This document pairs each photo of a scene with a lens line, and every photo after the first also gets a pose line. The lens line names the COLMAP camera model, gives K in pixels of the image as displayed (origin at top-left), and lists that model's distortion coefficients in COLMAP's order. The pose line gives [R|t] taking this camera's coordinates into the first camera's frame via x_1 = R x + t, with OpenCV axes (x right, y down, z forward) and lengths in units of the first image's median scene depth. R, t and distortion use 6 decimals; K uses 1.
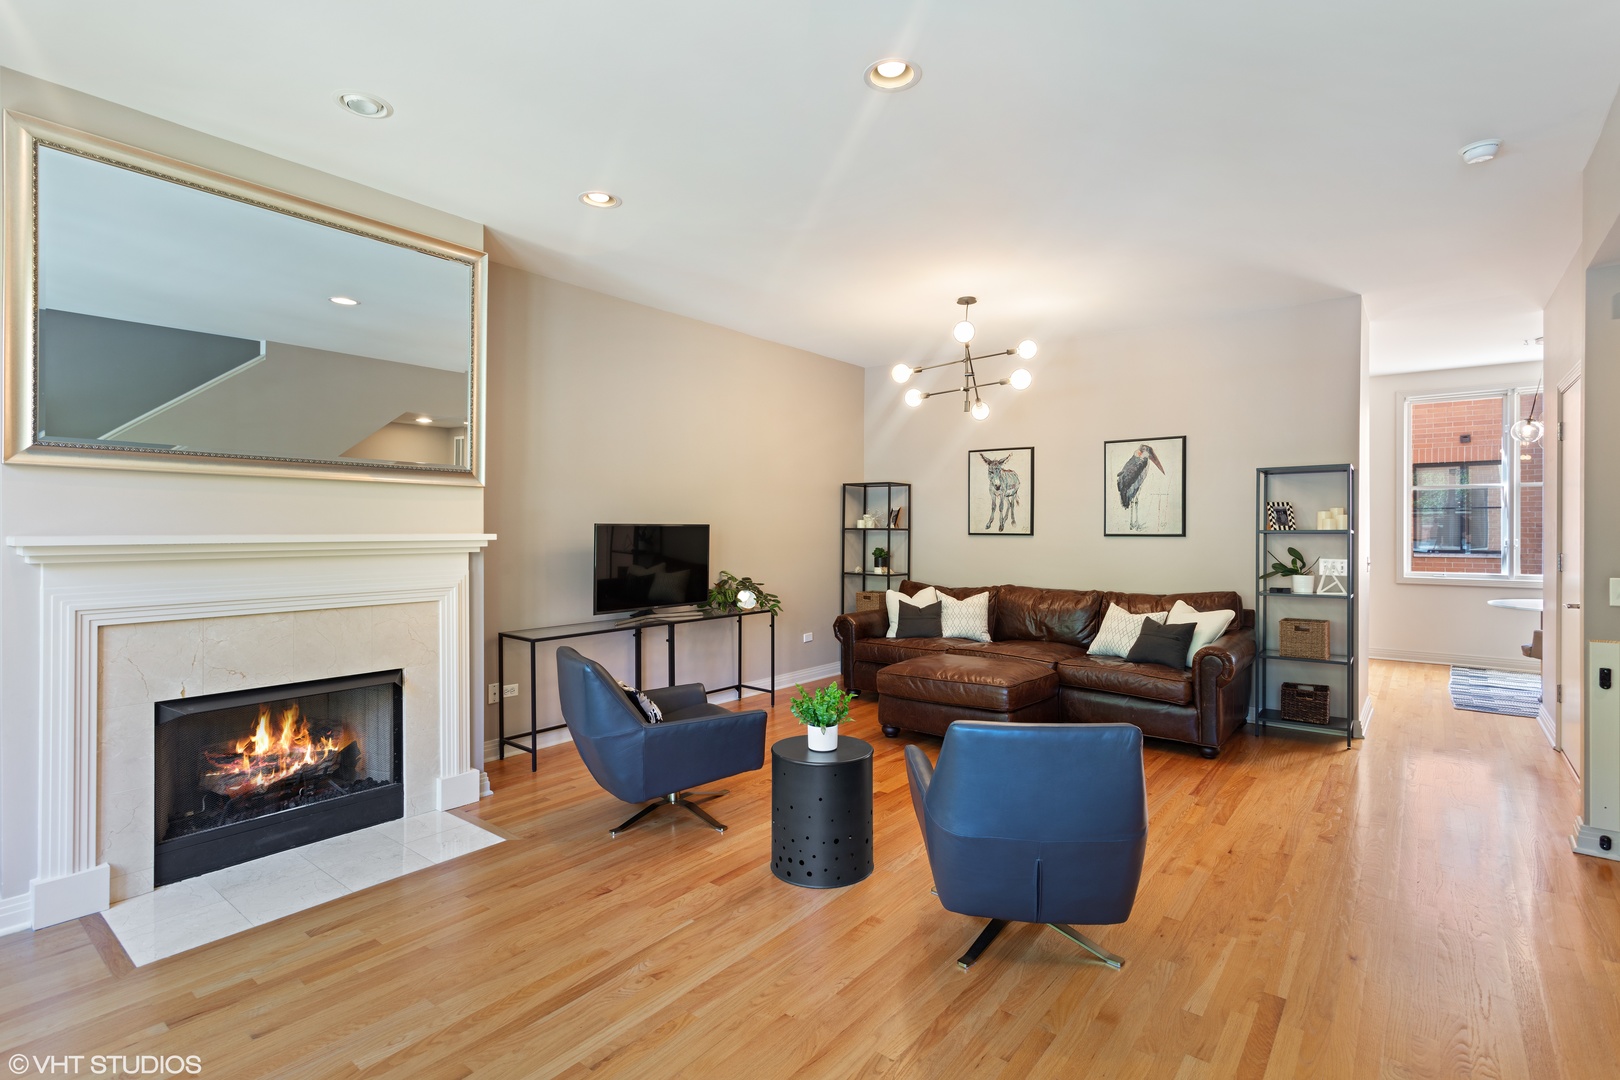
lens RADIAL K [[784.0, 0, 810.0], [0, 784.0, 540.0], [0, 0, 1]] dist [0.002872, 0.000808]
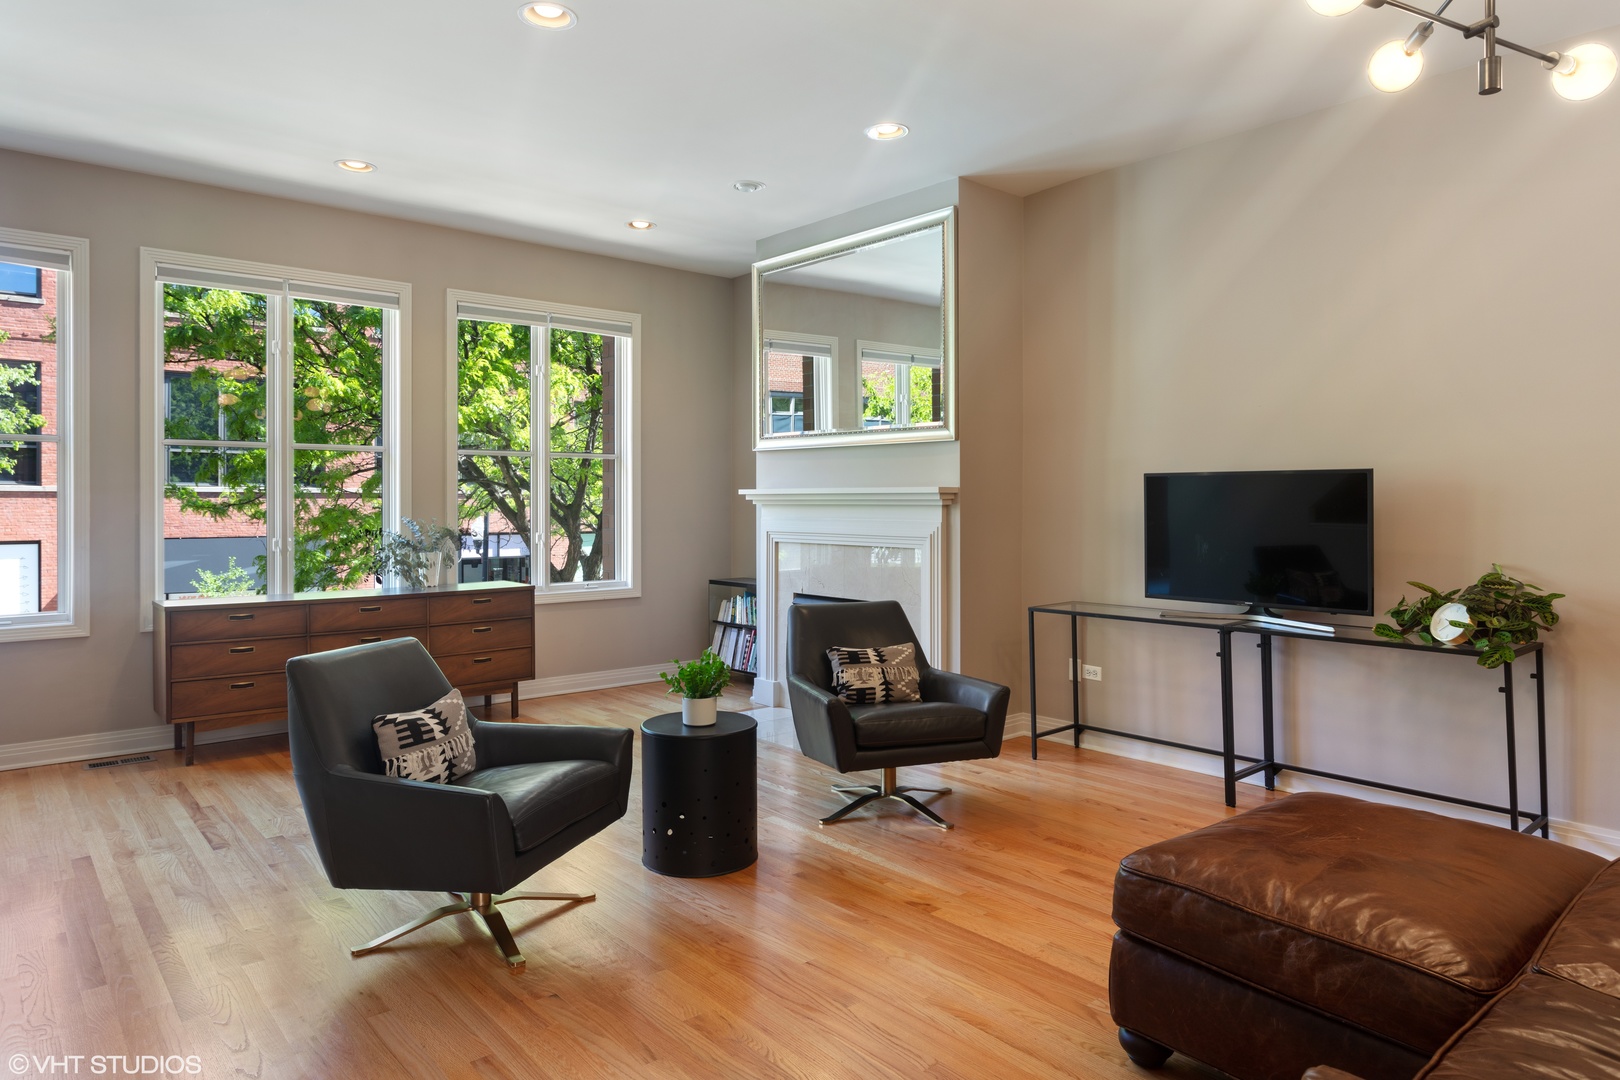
lens RADIAL K [[1004.7, 0, 810.9], [0, 1004.7, 483.2], [0, 0, 1]] dist [-0.005838, -0.000094]
pose [[-0.201321, -0.011402, -0.979459, 0.721837], [-0.005048, 0.999931, -0.010603, 0.001187], [0.979512, 0.002810, -0.201365, 0.896962]]
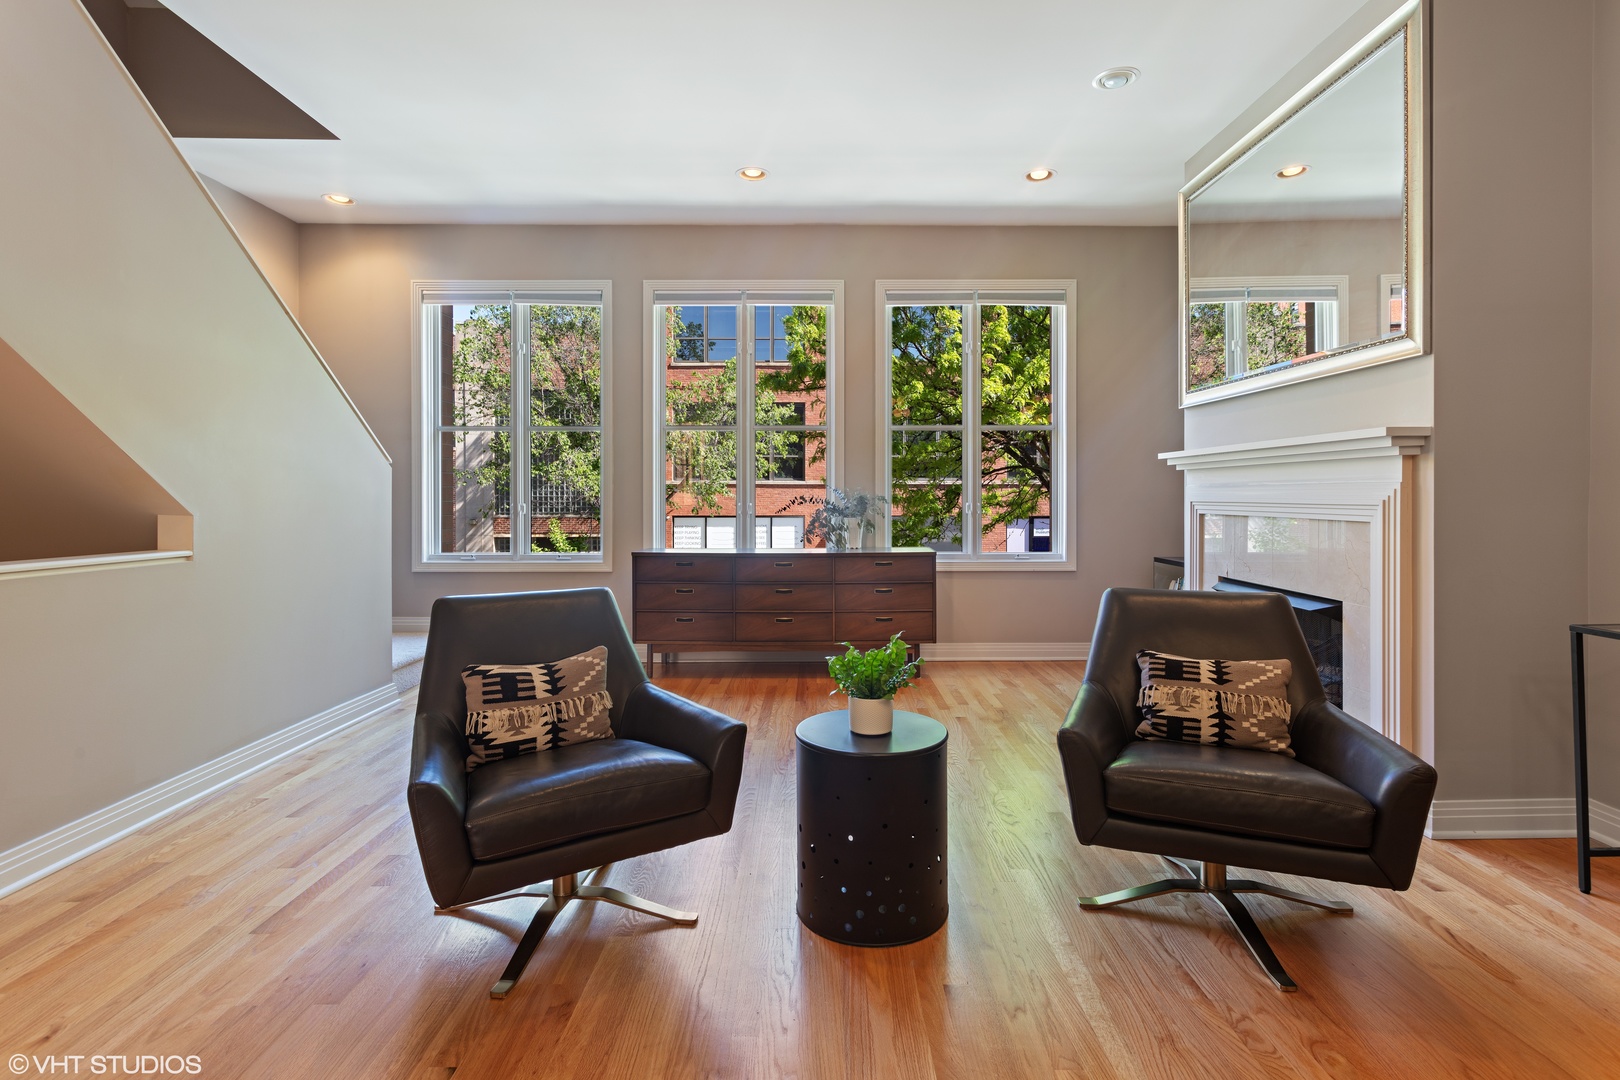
lens RADIAL K [[778.6, 0, 815.0], [0, 778.6, 489.8], [0, 0, 1]] dist [0.000527, 0.000961]
pose [[-0.783946, 0.002854, -0.620823, 0.309013], [0.001396, 0.999995, 0.002834, 0.034382], [0.620828, 0.001355, -0.783946, 0.990971]]
